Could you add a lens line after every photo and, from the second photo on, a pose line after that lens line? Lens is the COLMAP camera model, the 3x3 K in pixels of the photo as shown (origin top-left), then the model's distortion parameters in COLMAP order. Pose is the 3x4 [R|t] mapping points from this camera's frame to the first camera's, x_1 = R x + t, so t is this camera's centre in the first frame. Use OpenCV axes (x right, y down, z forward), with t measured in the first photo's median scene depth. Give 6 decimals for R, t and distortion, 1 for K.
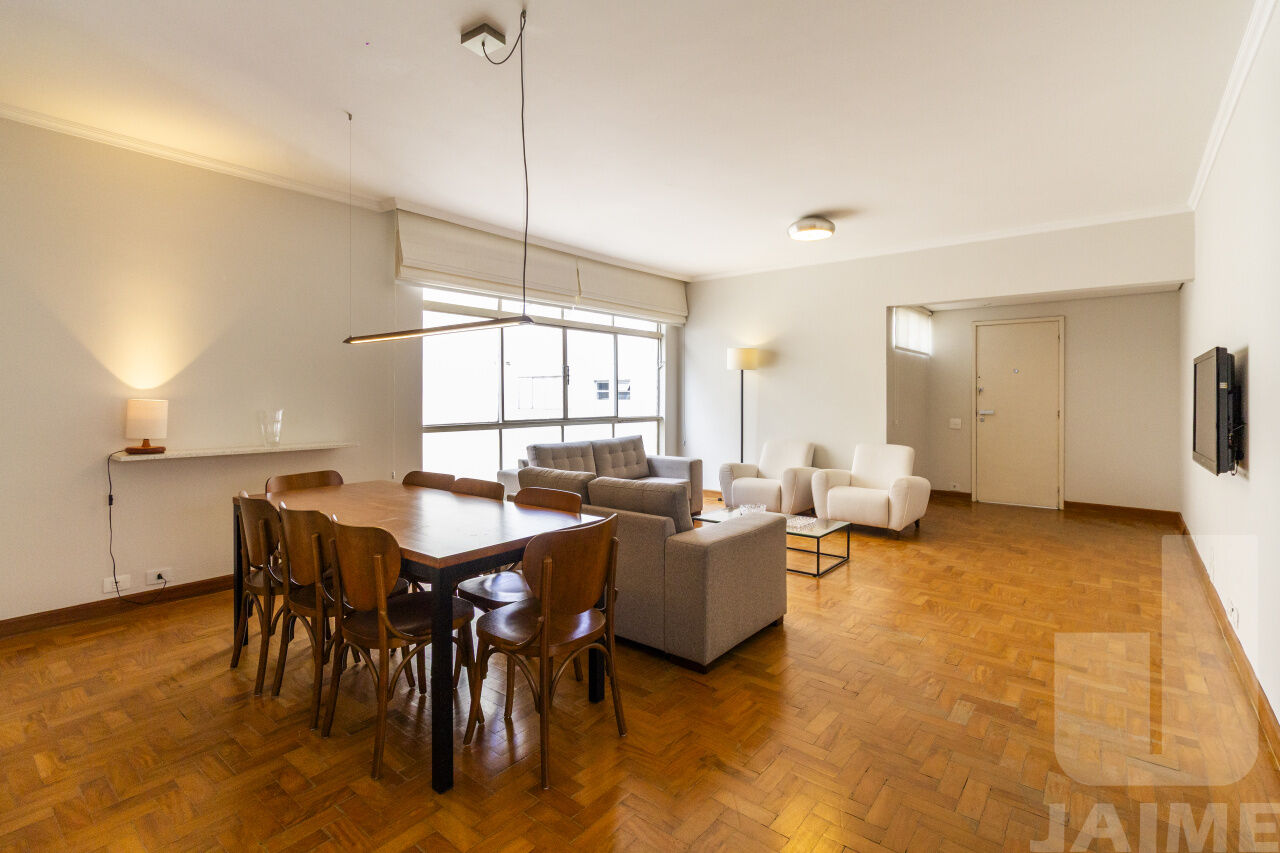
lens RADIAL K [[608.6, 0, 638.9], [0, 608.6, 403.7], [0, 0, 1]] dist [0.001439, 0.000325]
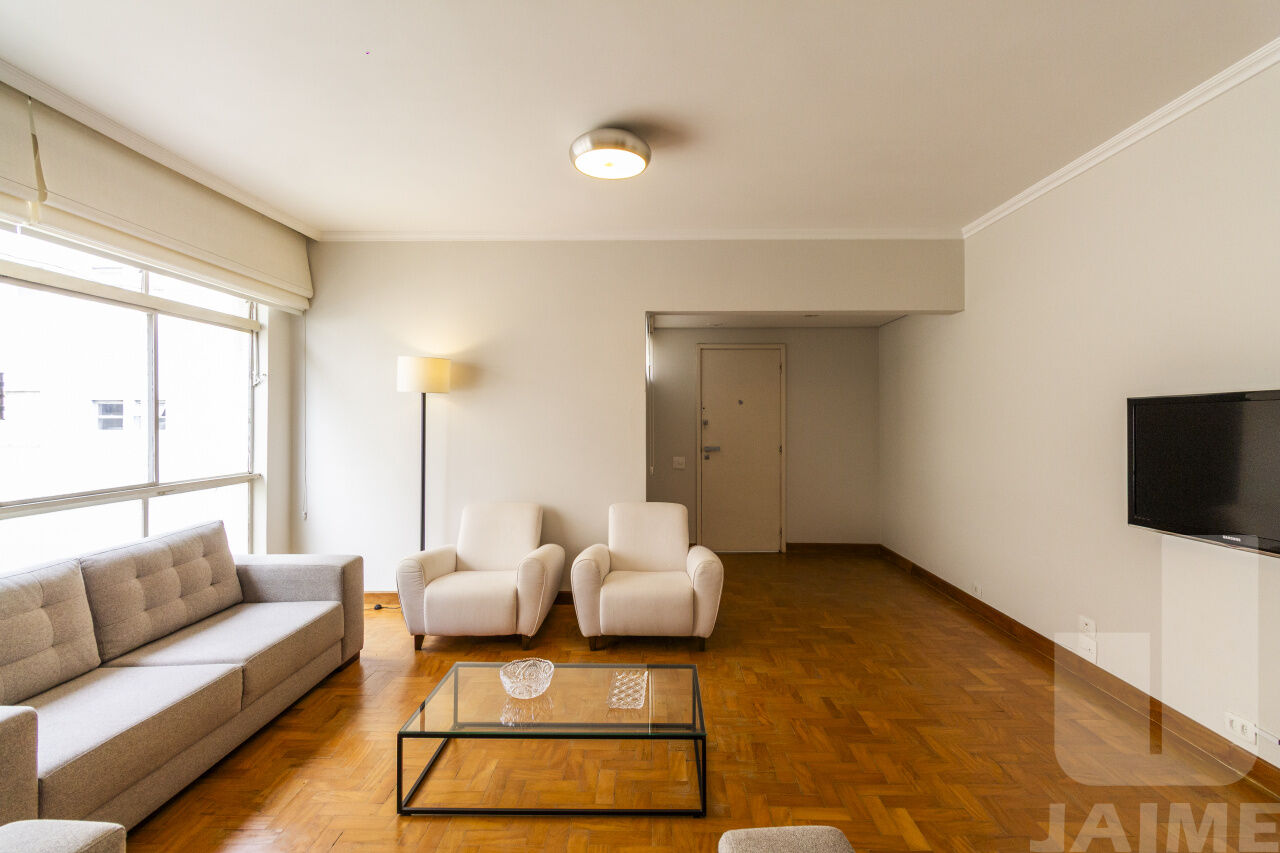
lens RADIAL K [[595.3, 0, 656.0], [0, 595.3, 412.3], [0, 0, 1]] dist [-0.000579, -0.000796]
pose [[0.775008, 0.004441, 0.631935, -0.027077], [0.010268, 0.999755, -0.019618, -0.021686], [-0.631867, 0.021693, 0.774773, 0.389478]]
